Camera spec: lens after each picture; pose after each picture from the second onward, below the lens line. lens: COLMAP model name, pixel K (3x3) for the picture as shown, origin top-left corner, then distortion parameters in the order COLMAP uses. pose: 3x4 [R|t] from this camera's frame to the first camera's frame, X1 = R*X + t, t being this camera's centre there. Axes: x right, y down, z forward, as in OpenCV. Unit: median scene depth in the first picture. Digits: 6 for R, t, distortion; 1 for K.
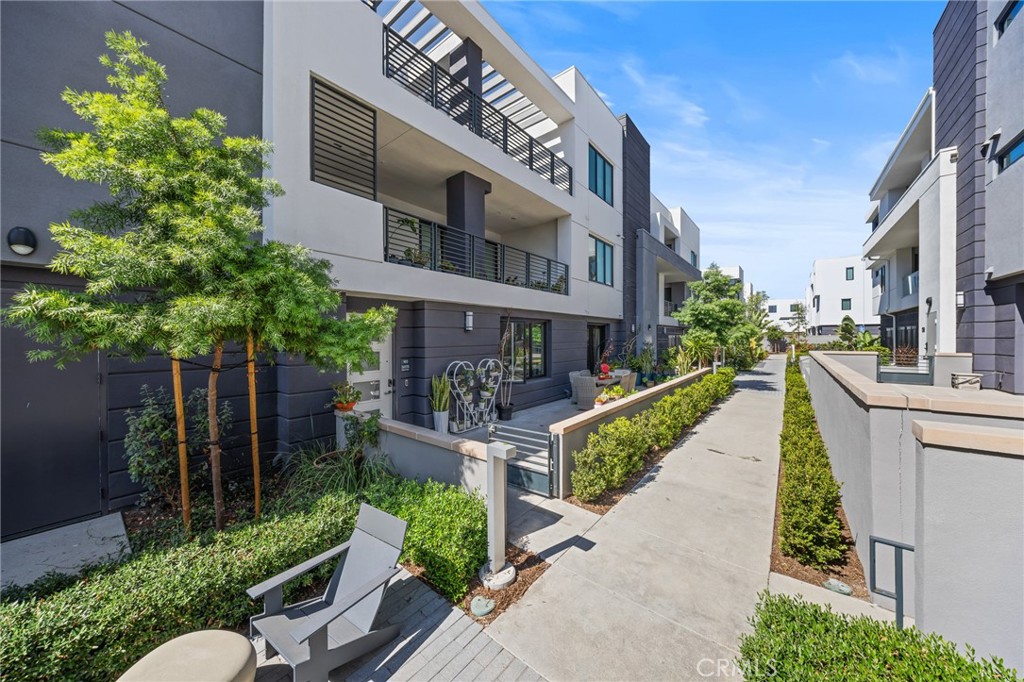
lens RADIAL K [[345.1, 0, 509.9], [0, 345.1, 336.8], [0, 0, 1]] dist [-0.005460, -0.000097]
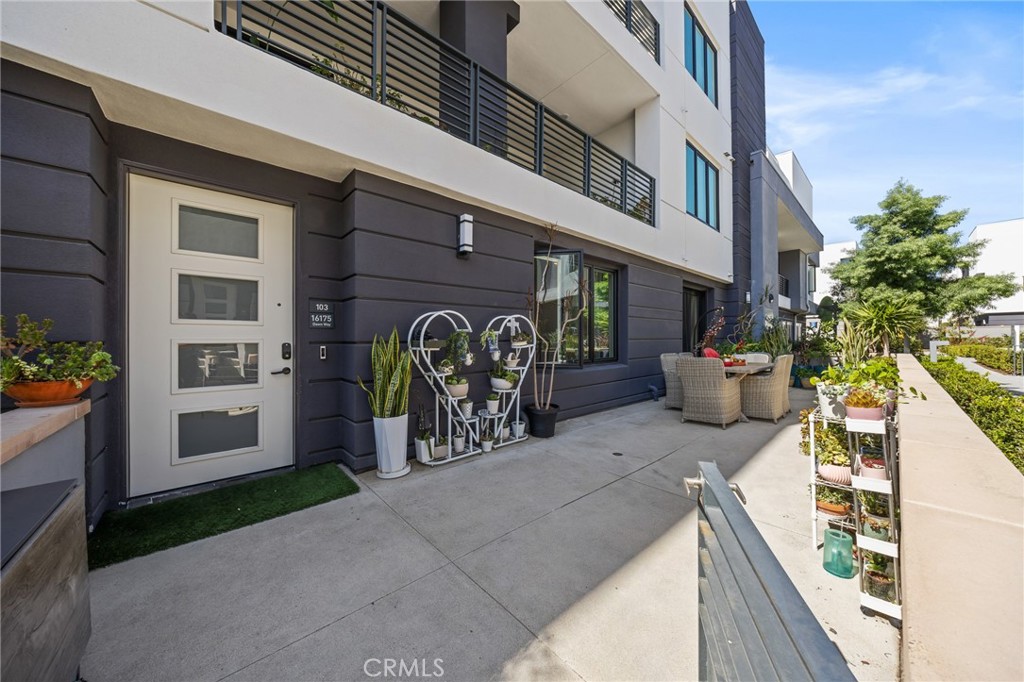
lens RADIAL K [[345.1, 0, 514.7], [0, 345.1, 337.5], [0, 0, 1]] dist [-0.005460, -0.000097]
pose [[0.988528, -0.000022, -0.151037, 0.023973], [-0.000922, 0.999980, -0.006181, 0.097829], [0.151034, 0.006249, 0.988509, 0.488559]]
